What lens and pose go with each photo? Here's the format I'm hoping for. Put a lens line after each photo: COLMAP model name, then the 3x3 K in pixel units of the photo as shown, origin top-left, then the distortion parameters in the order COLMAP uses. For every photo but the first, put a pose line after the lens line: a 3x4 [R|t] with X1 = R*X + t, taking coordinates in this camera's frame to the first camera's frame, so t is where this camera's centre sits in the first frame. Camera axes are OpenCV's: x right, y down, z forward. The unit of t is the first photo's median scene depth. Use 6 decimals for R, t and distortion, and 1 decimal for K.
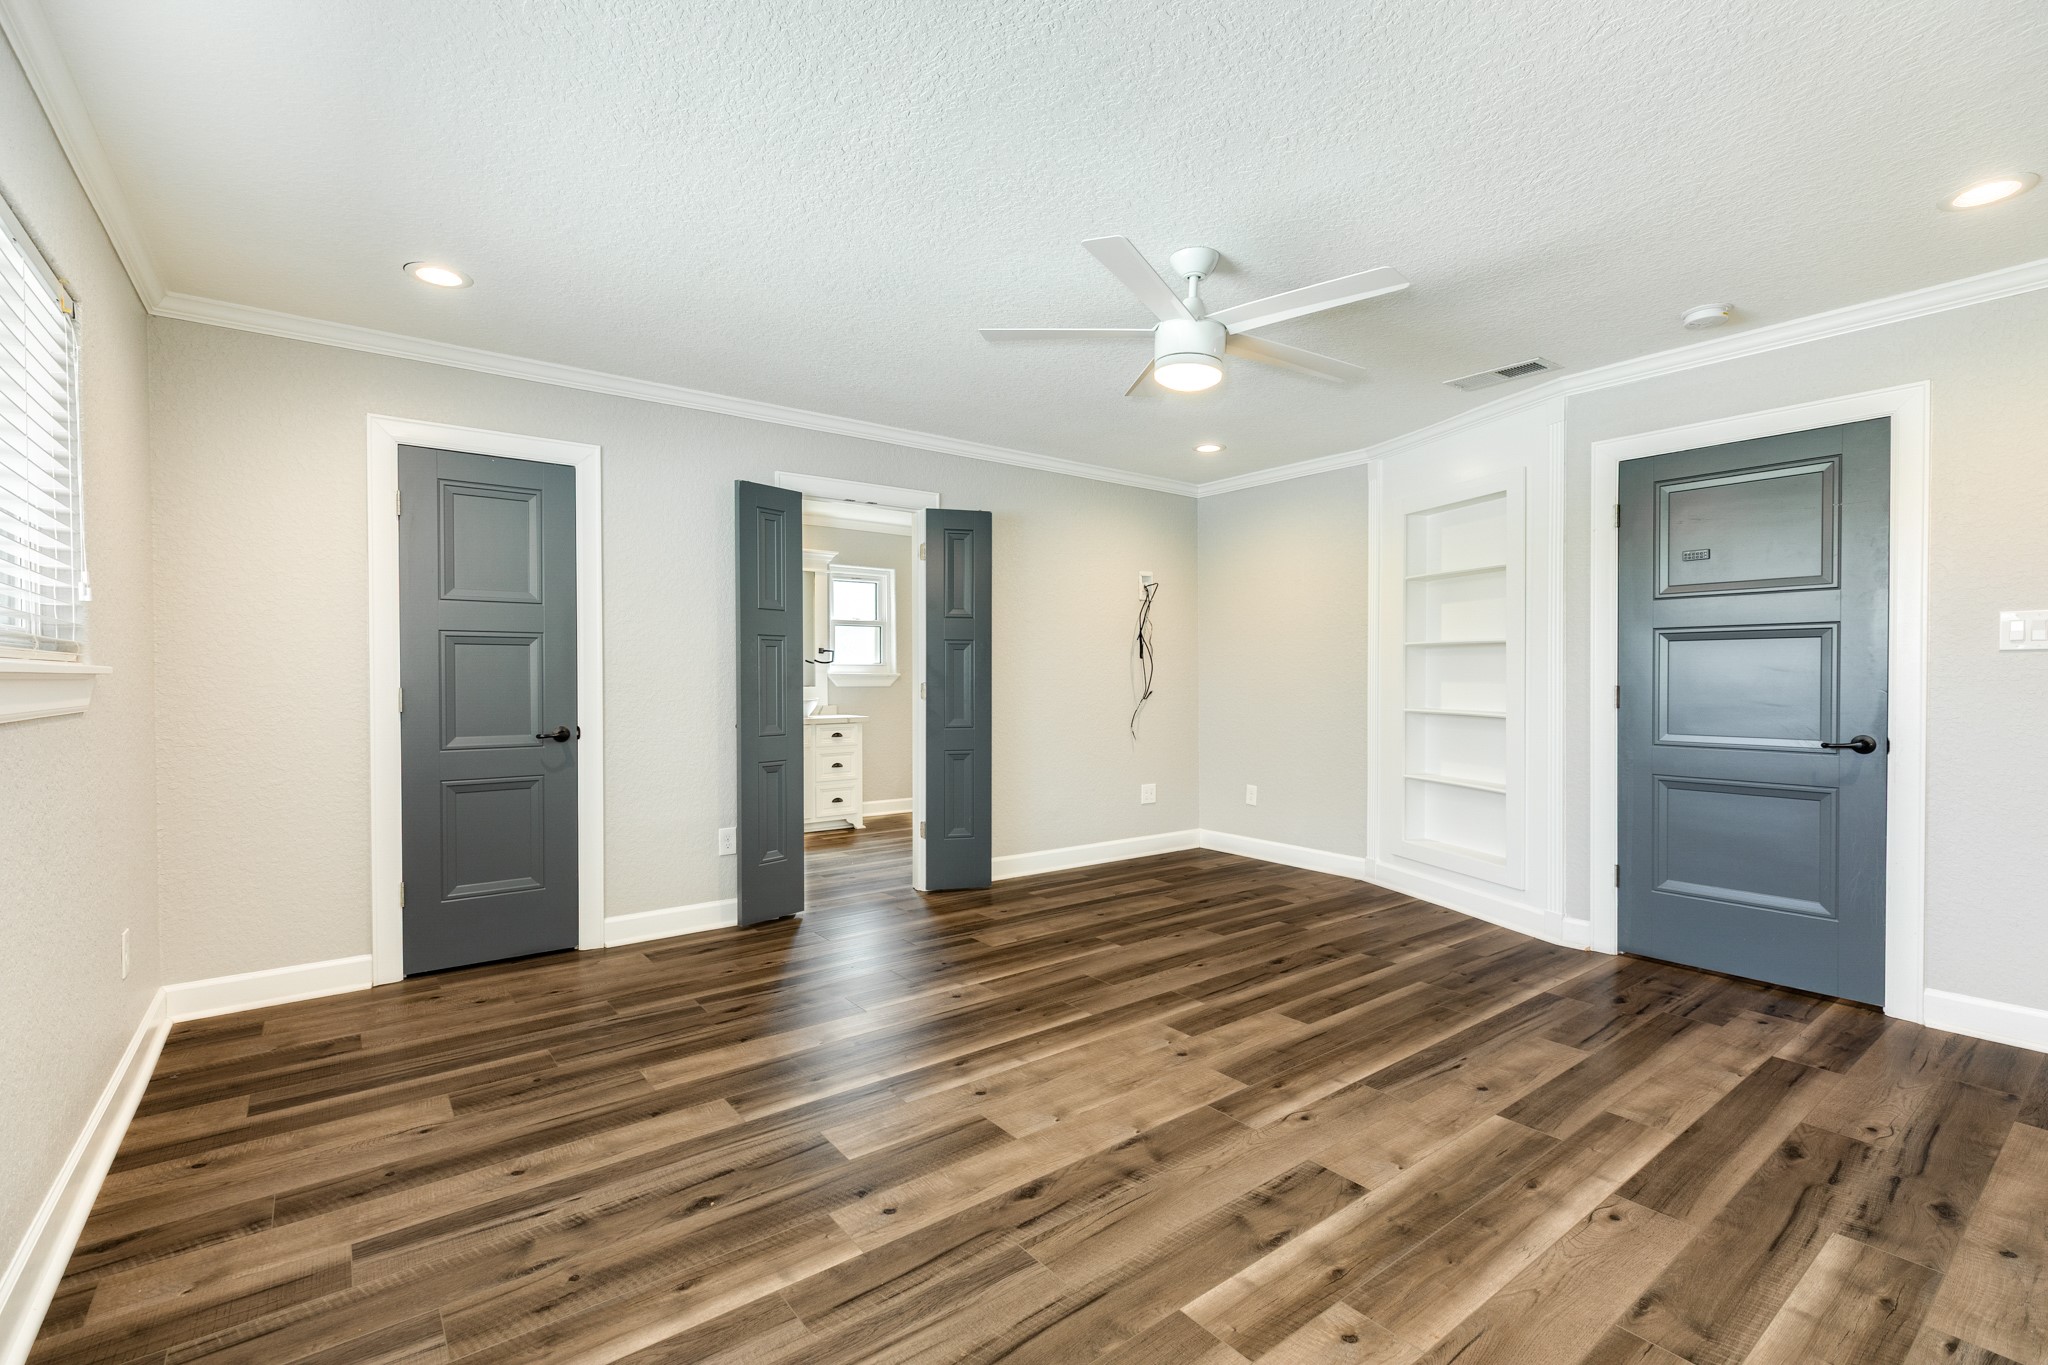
lens RADIAL K [[911.7, 0, 1021.5], [0, 911.7, 687.7], [0, 0, 1]] dist [0.002489, 0.000623]
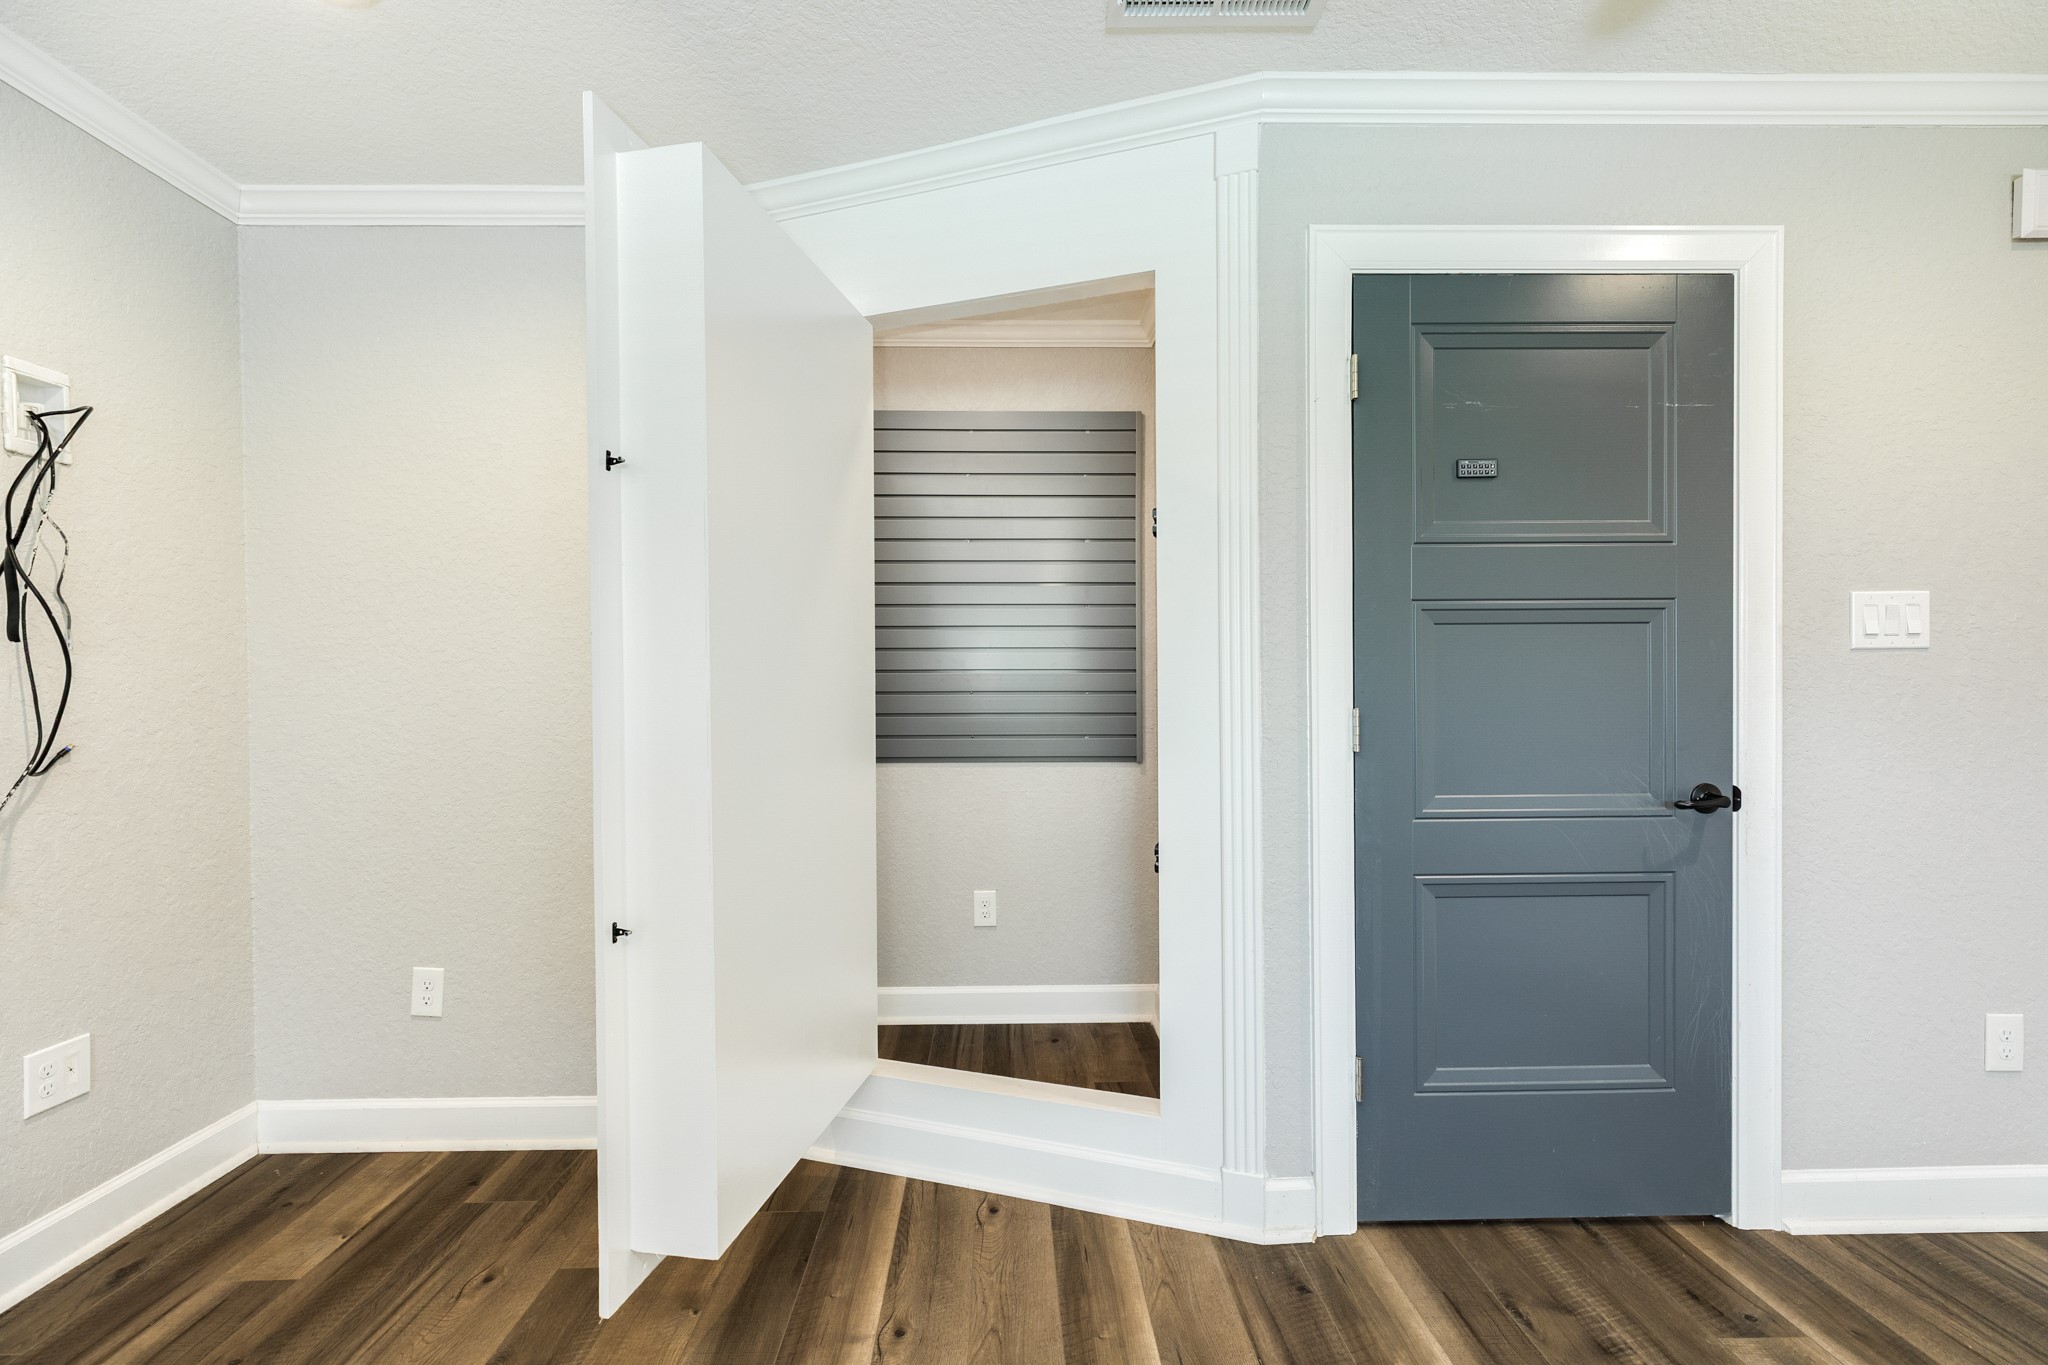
lens RADIAL K [[911.7, 0, 1021.5], [0, 911.7, 687.7], [0, 0, 1]] dist [0.002489, 0.000623]
pose [[0.588415, -0.006130, 0.808536, 0.124251], [0.016773, 0.999849, -0.004627, -0.014738], [-0.808385, 0.016284, 0.588429, 0.836774]]
